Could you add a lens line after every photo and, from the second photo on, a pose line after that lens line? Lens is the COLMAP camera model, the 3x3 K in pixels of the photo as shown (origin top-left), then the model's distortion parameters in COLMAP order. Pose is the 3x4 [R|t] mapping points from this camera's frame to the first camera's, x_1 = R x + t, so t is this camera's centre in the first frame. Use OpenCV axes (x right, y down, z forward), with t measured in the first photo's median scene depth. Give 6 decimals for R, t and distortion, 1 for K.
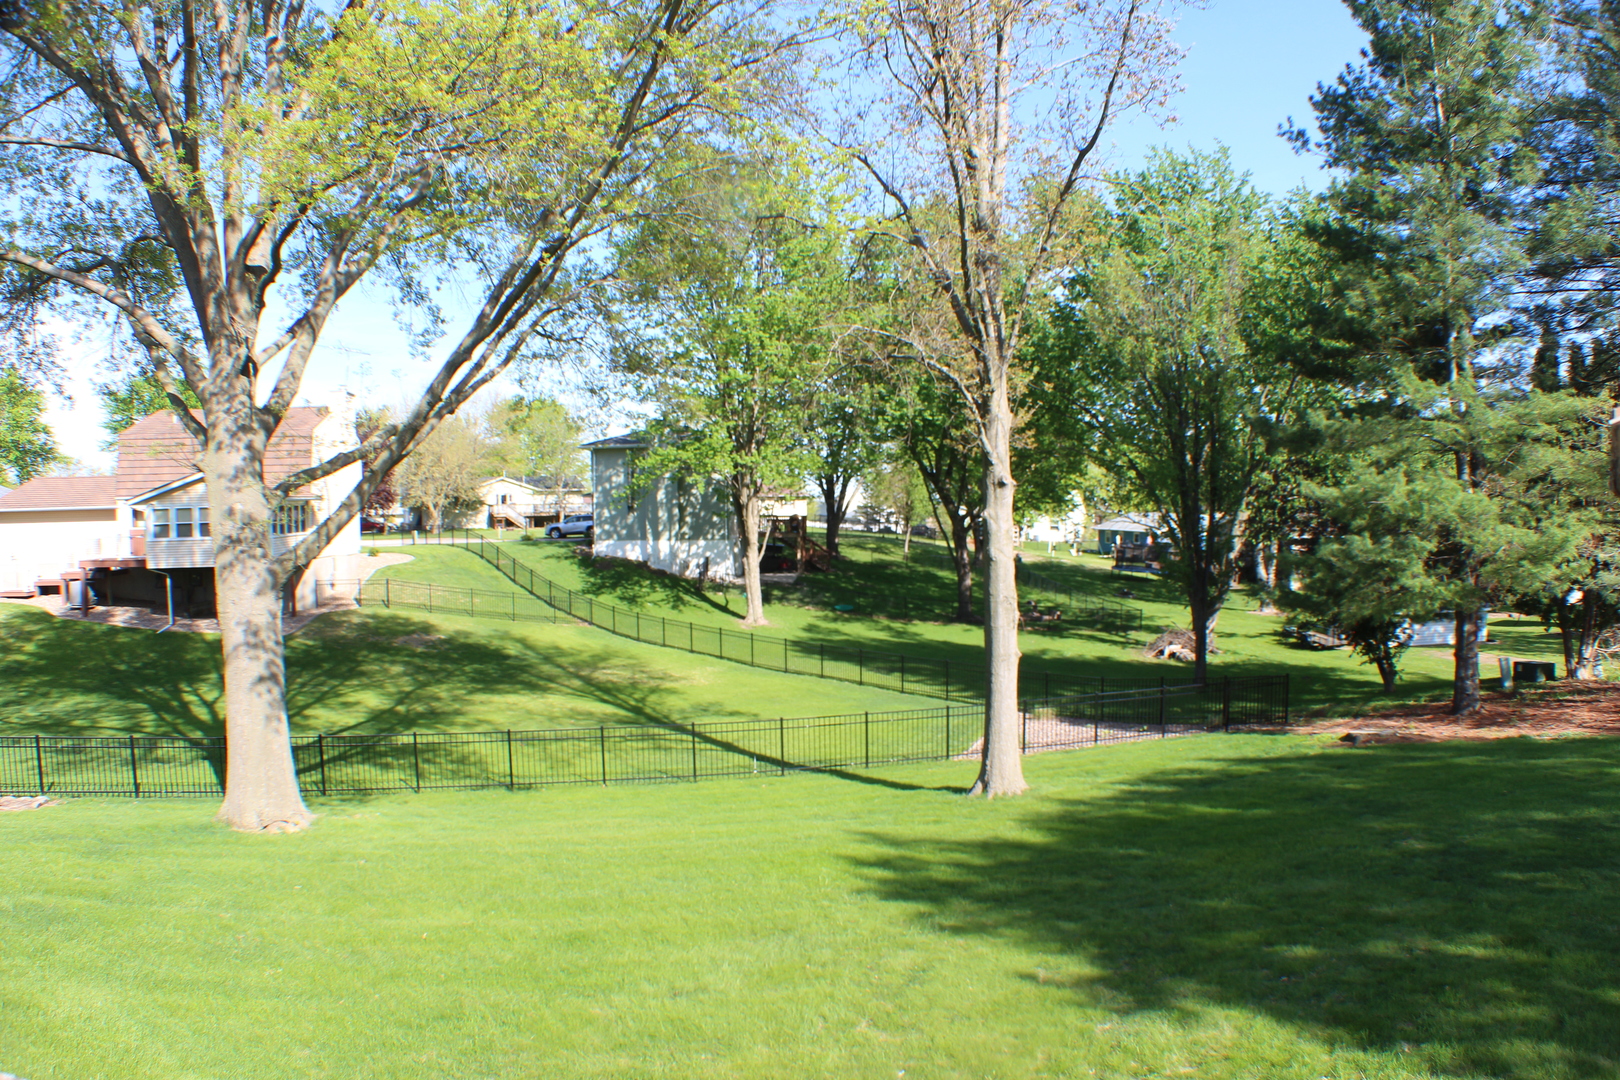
lens RADIAL K [[1057.4, 0, 807.9], [0, 1057.4, 563.2], [0, 0, 1]] dist [-0.214579, 0.080334]
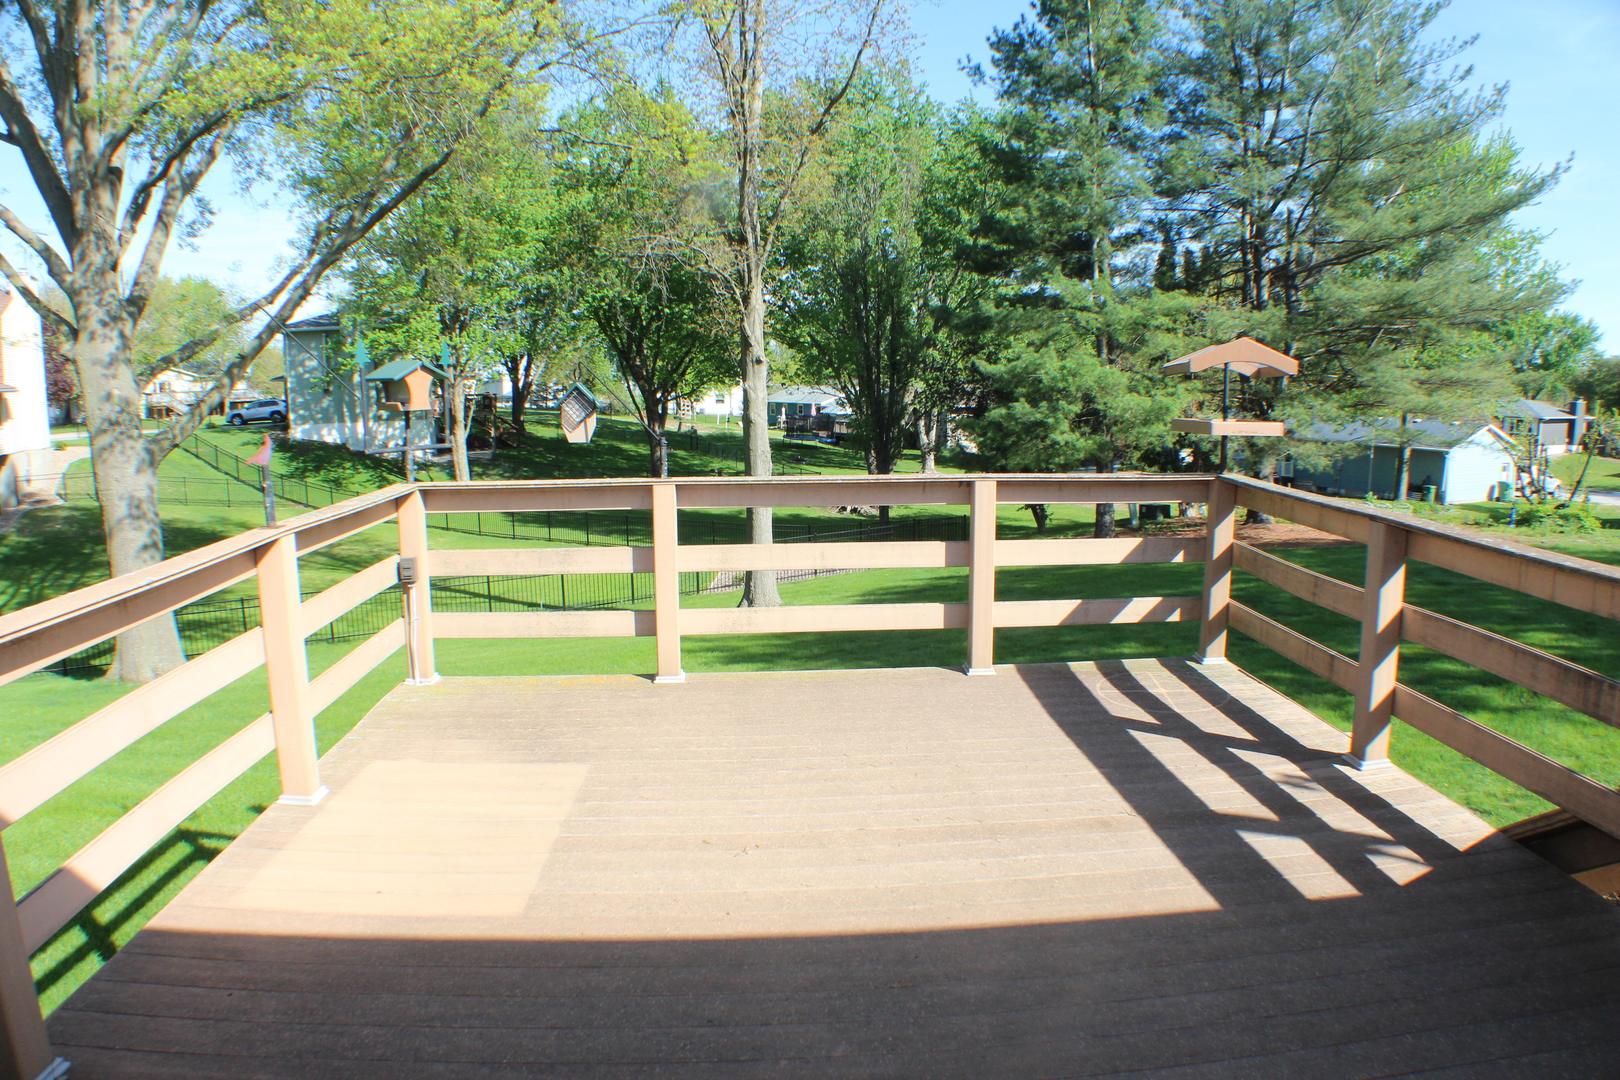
lens RADIAL K [[1057.4, 0, 807.9], [0, 1057.4, 563.2], [0, 0, 1]] dist [-0.214579, 0.080334]
pose [[0.947574, -0.055073, 0.314755, -0.116864], [0.018120, 0.992711, 0.119146, 0.011961], [-0.319022, -0.107196, 0.941665, -0.161320]]
